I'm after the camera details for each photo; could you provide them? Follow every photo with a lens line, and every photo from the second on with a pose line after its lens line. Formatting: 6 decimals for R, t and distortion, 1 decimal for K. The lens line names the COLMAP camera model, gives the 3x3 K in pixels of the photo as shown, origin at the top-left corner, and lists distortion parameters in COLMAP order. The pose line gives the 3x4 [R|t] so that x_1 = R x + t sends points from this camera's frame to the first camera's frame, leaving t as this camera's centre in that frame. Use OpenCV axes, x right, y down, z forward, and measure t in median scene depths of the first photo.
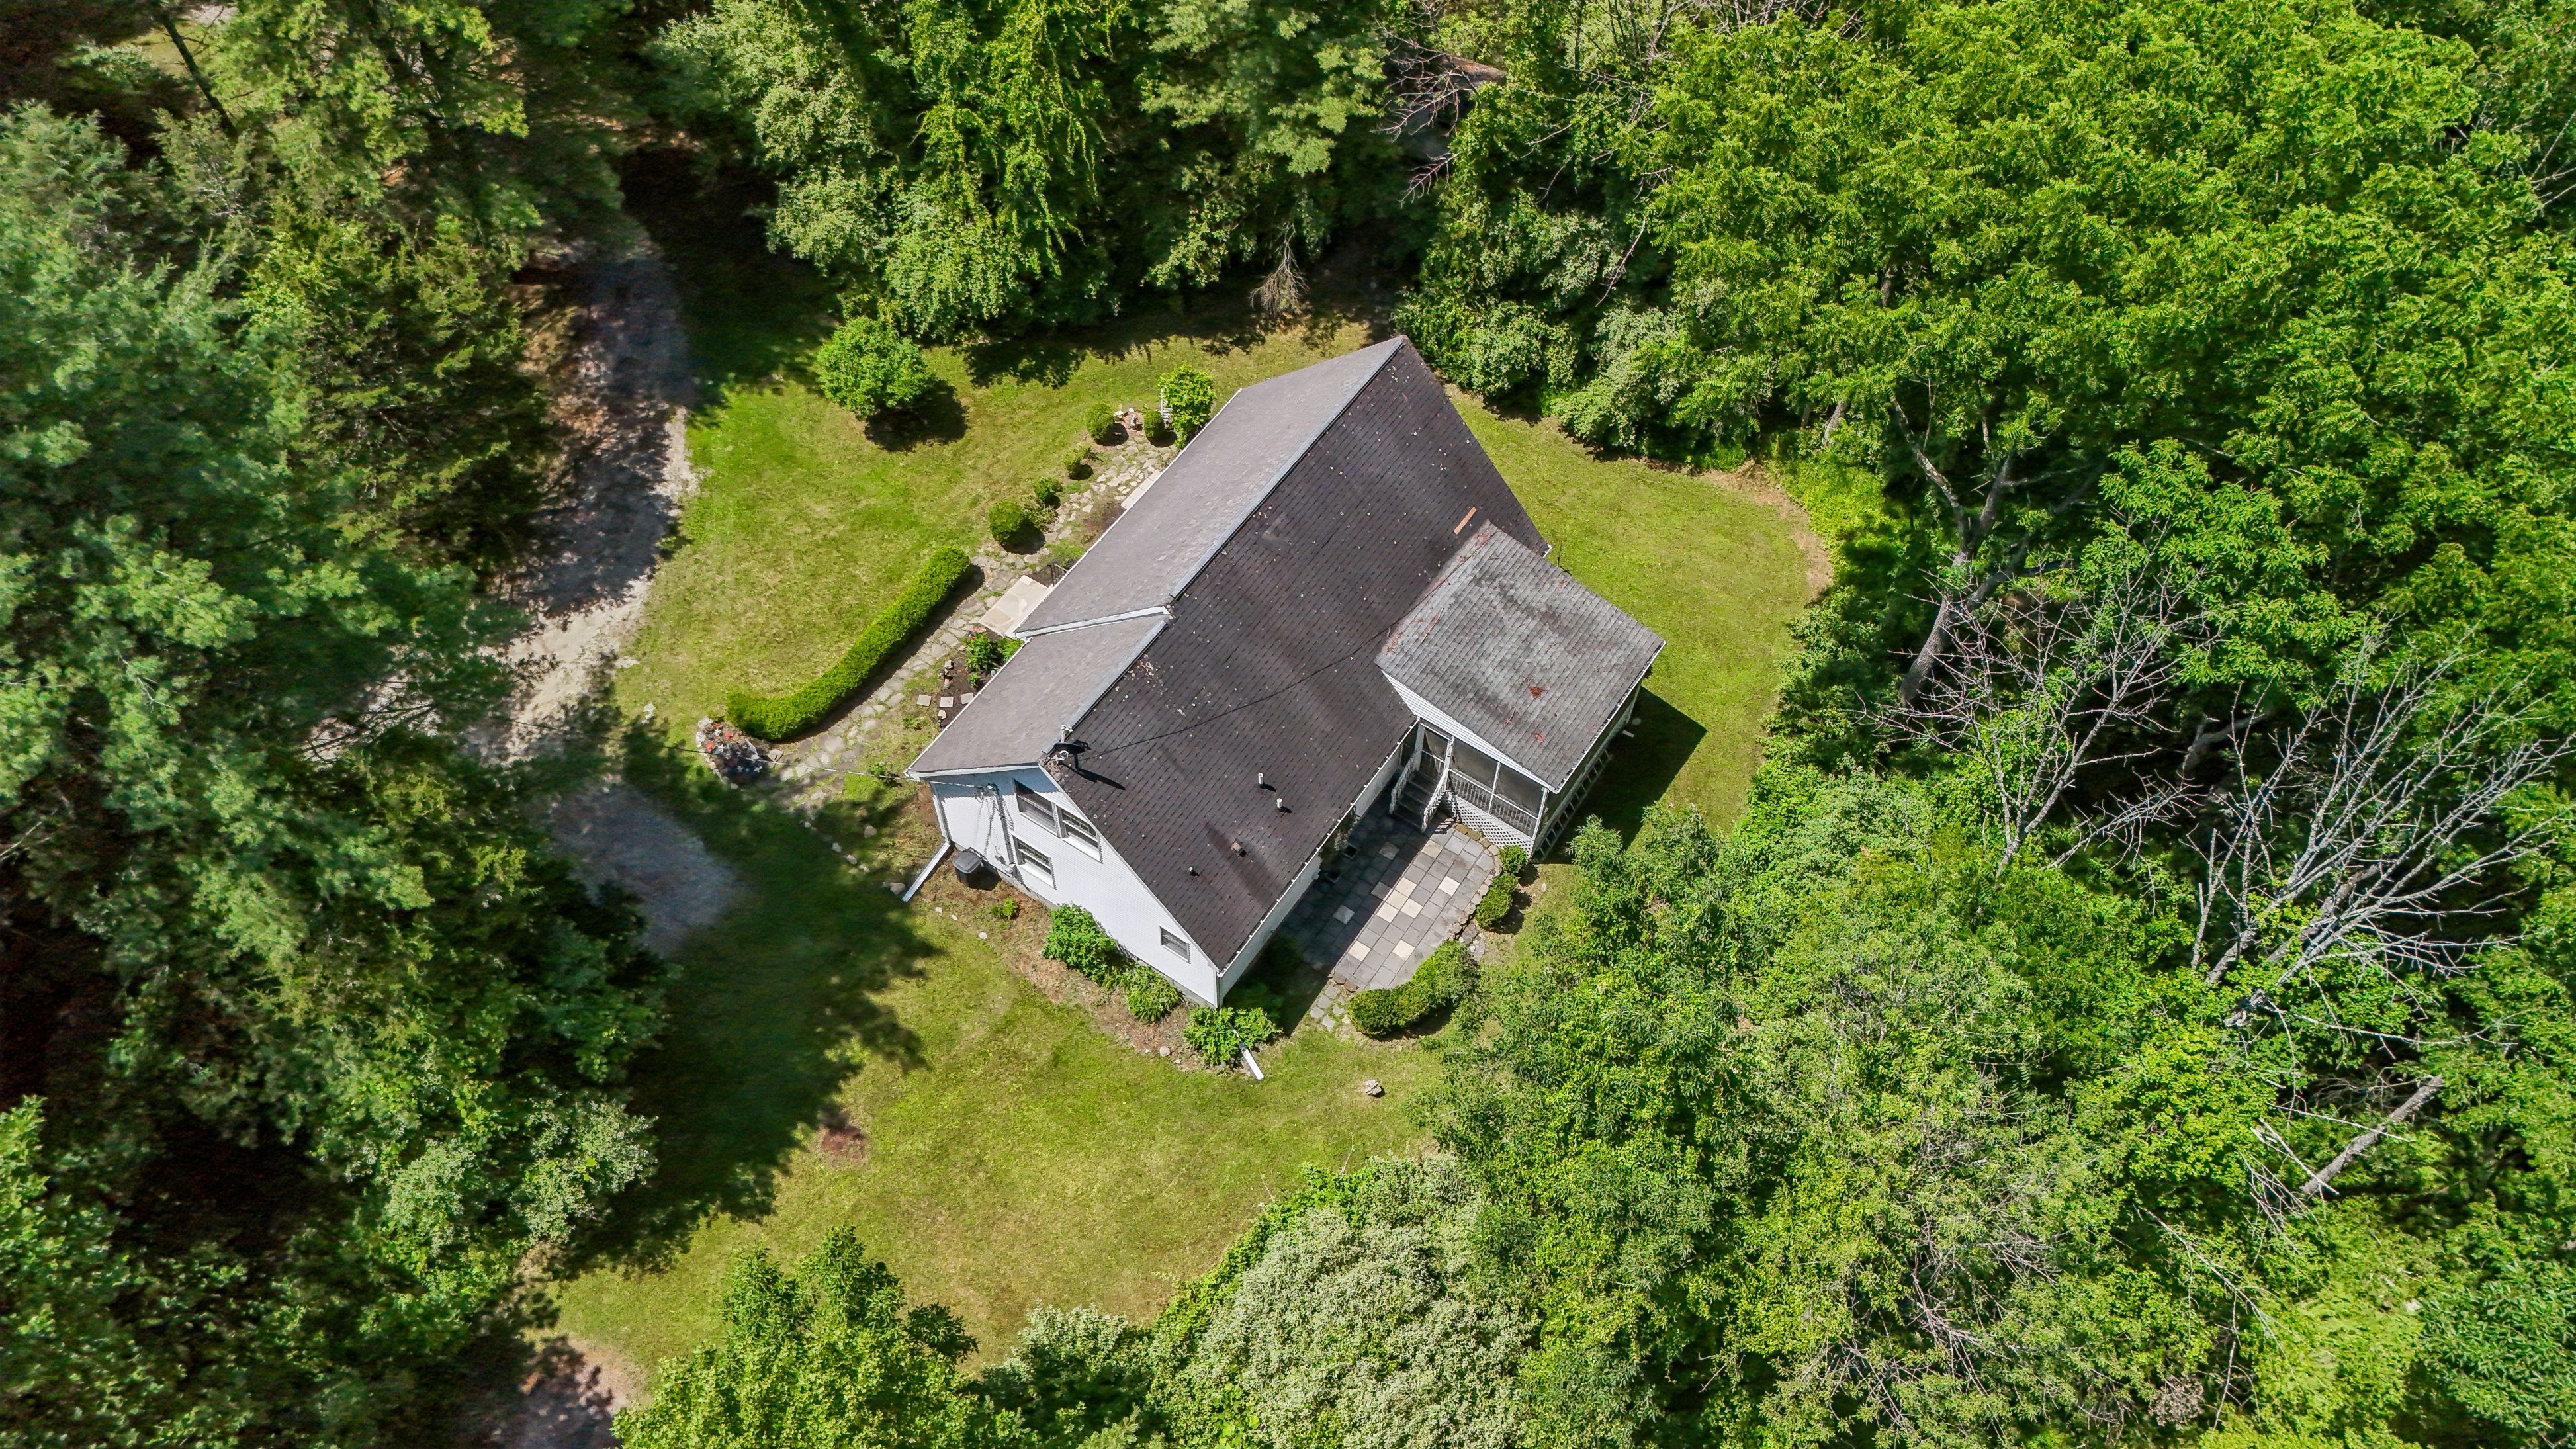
lens RADIAL K [[1901.0, 0, 1288.0], [0, 1901.0, 724.5], [0, 0, 1]] dist [0.035113, -0.052653]
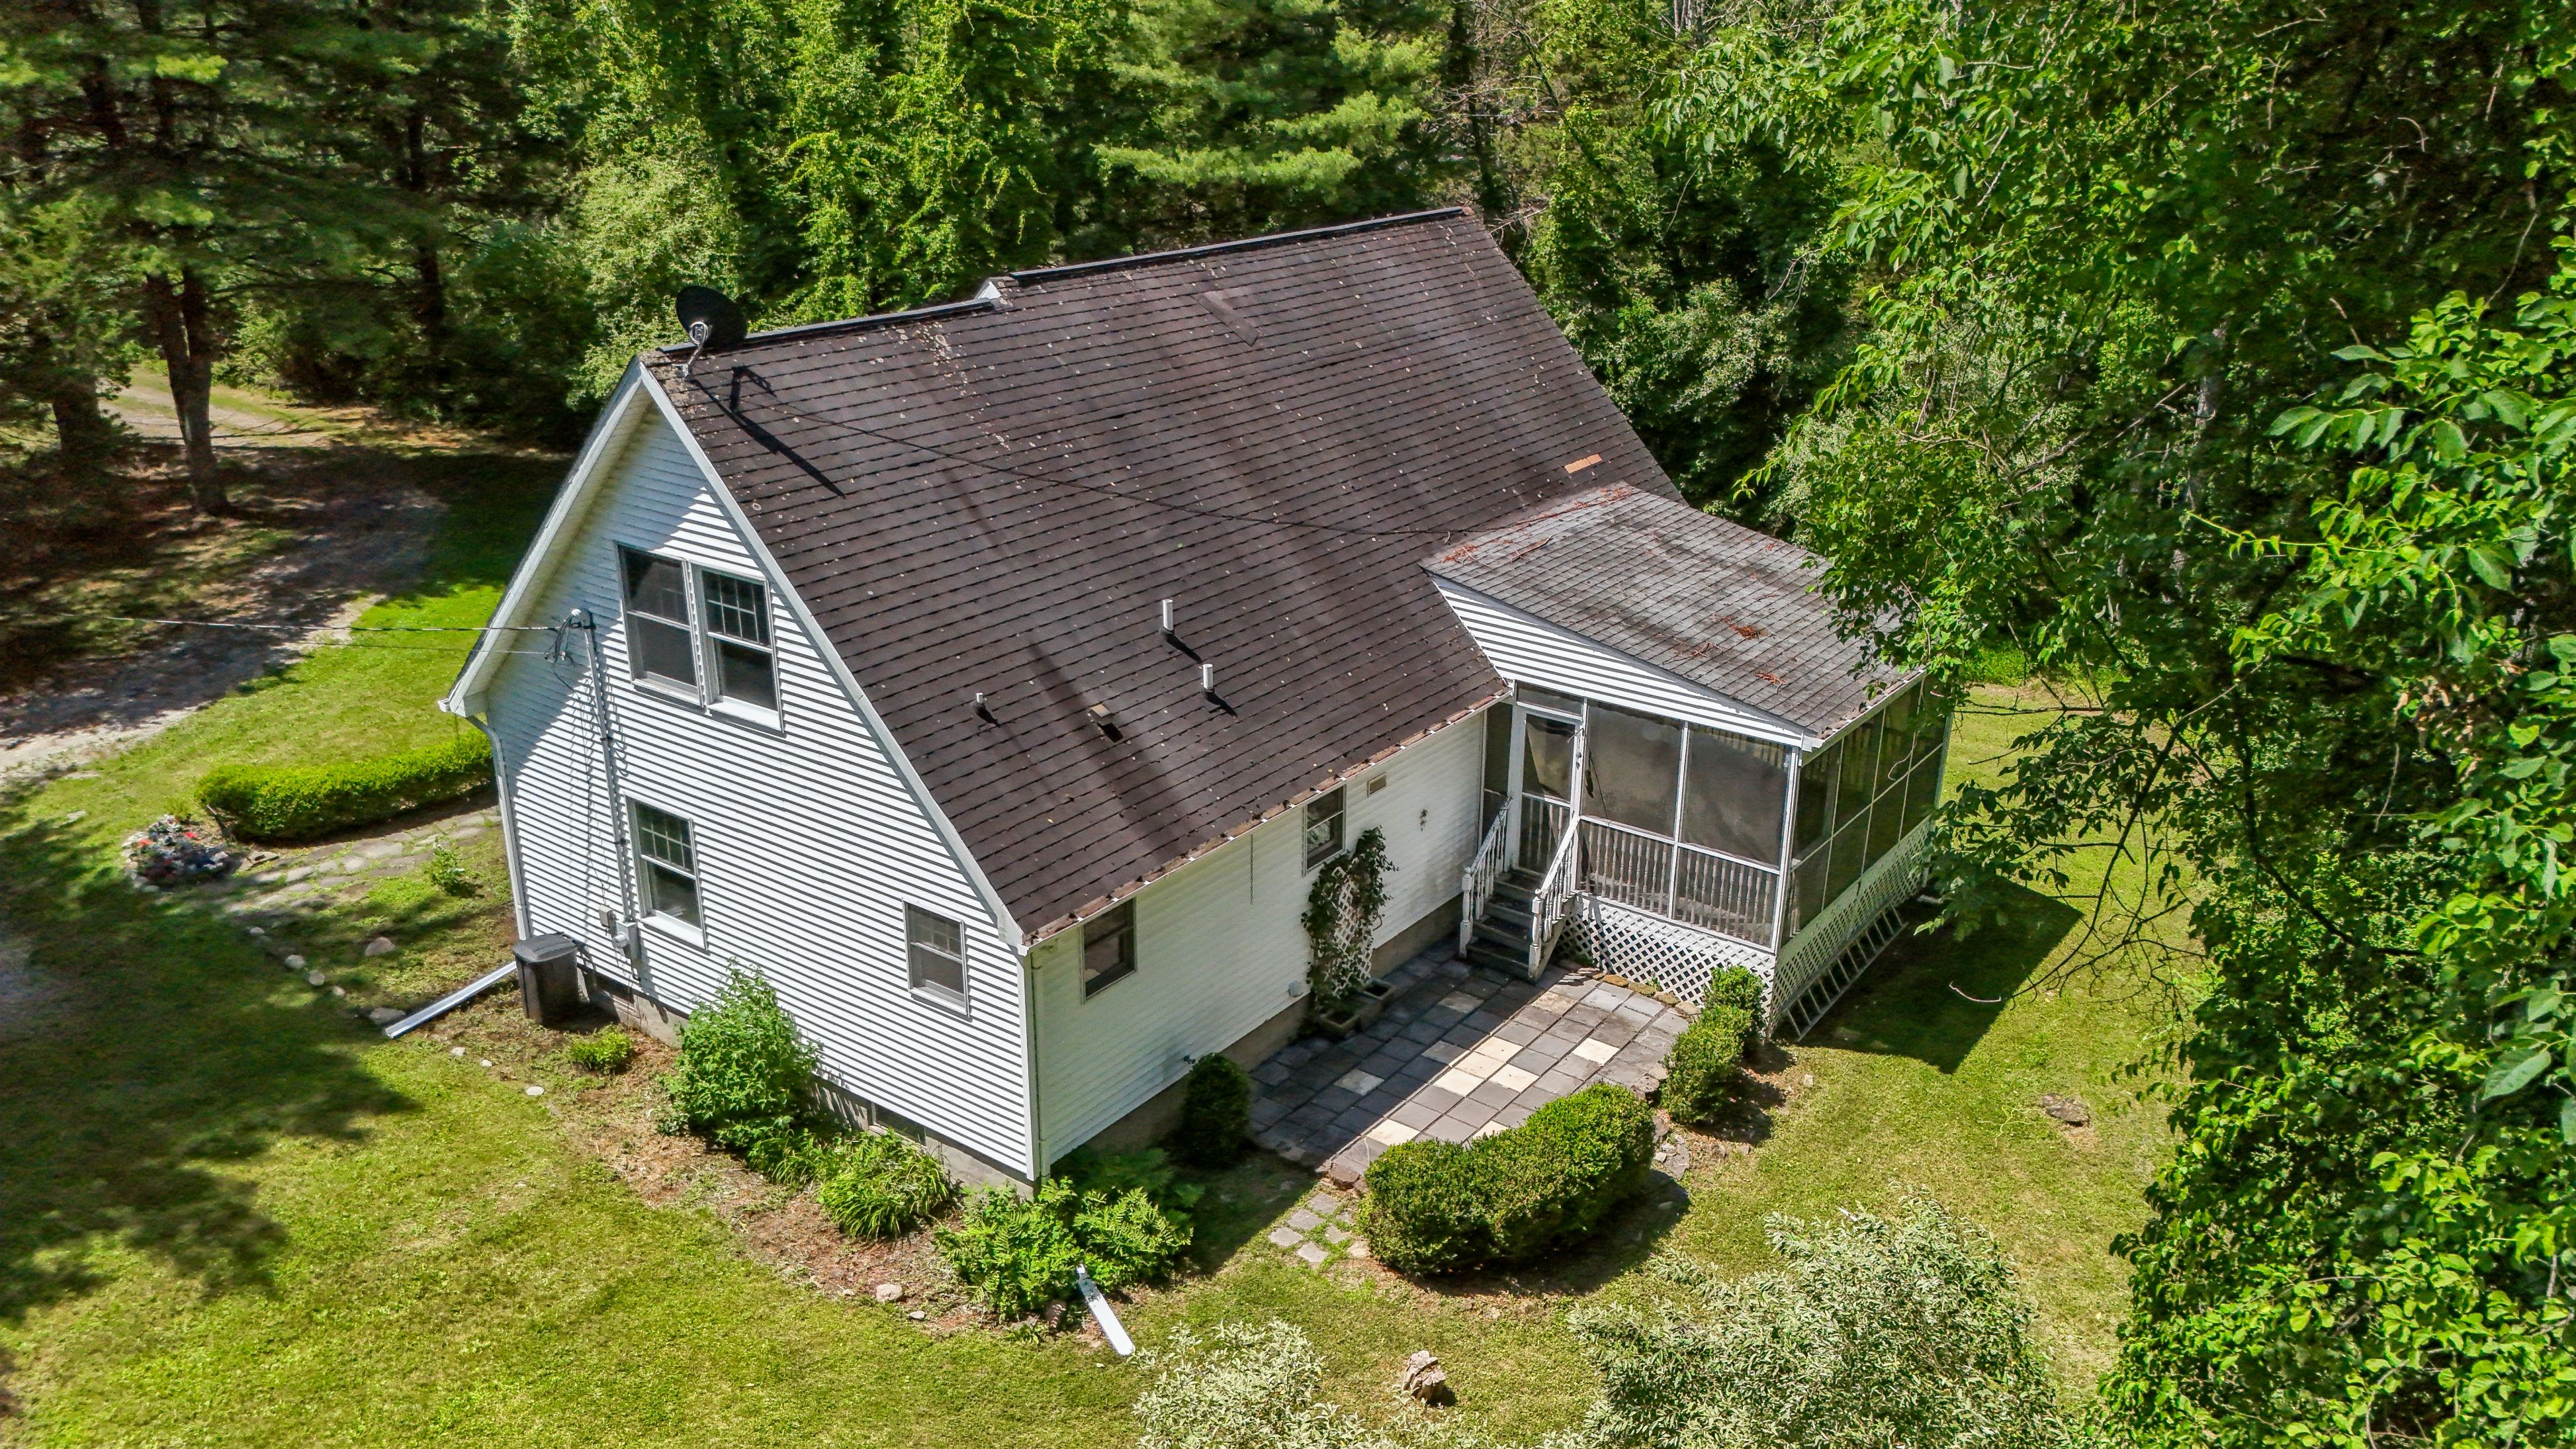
lens RADIAL K [[1901.0, 0, 1288.0], [0, 1901.0, 724.5], [0, 0, 1]] dist [0.035113, -0.052653]
pose [[0.998762, 0.003214, -0.049631, 0.034423], [-0.031502, 0.813095, -0.581277, 0.288944], [0.038487, 0.582122, 0.812190, 0.591347]]
